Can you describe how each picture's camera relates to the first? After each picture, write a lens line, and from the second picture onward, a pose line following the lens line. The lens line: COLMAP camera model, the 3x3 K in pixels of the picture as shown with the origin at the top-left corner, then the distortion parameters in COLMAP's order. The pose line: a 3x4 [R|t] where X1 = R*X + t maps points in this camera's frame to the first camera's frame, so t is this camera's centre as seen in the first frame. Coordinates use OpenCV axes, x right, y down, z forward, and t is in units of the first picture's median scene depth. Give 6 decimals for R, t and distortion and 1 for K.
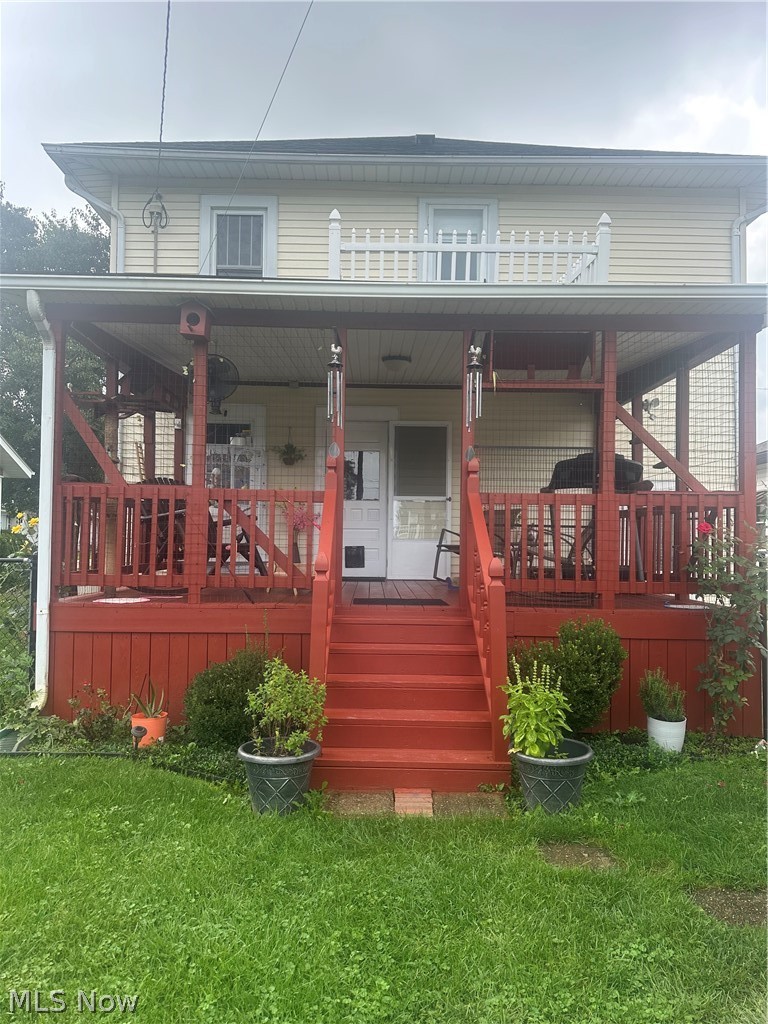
lens RADIAL K [[741.6, 0, 379.0], [0, 741.6, 498.8], [0, 0, 1]] dist [-0.000881, 0.002932]
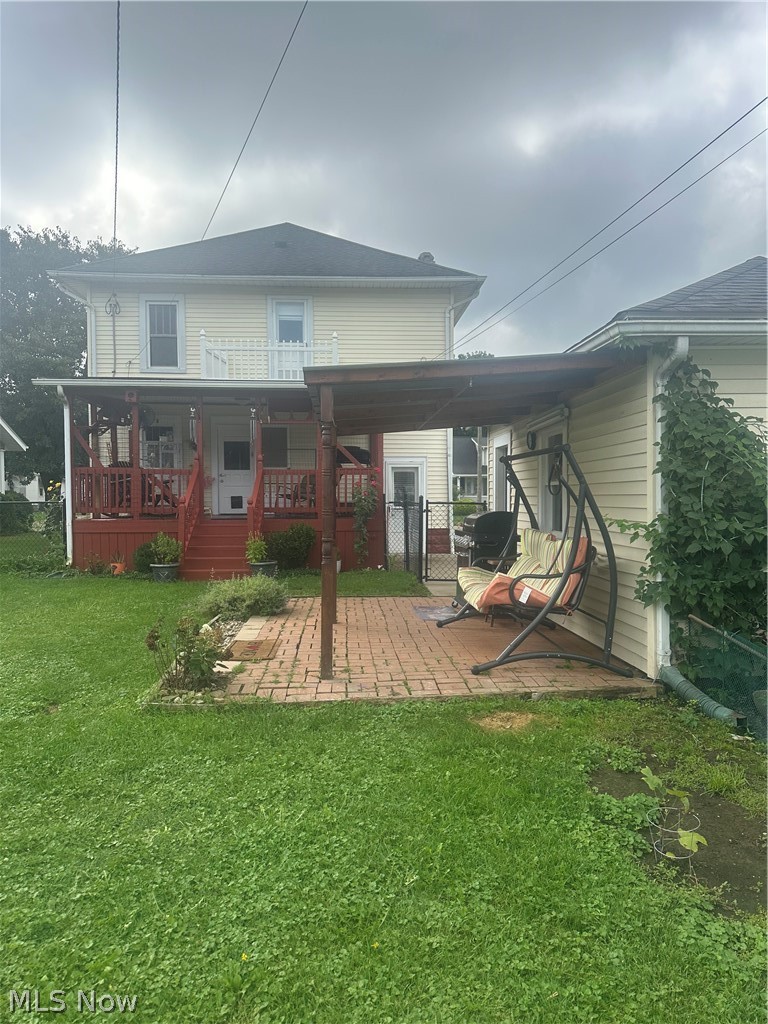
lens RADIAL K [[741.6, 0, 387.3], [0, 741.6, 511.8], [0, 0, 1]] dist [-0.000881, 0.002932]
pose [[0.998926, -0.013771, 0.044237, 0.325603], [0.010368, 0.997034, 0.076267, -0.038746], [-0.045156, -0.075726, 0.996106, -1.007240]]
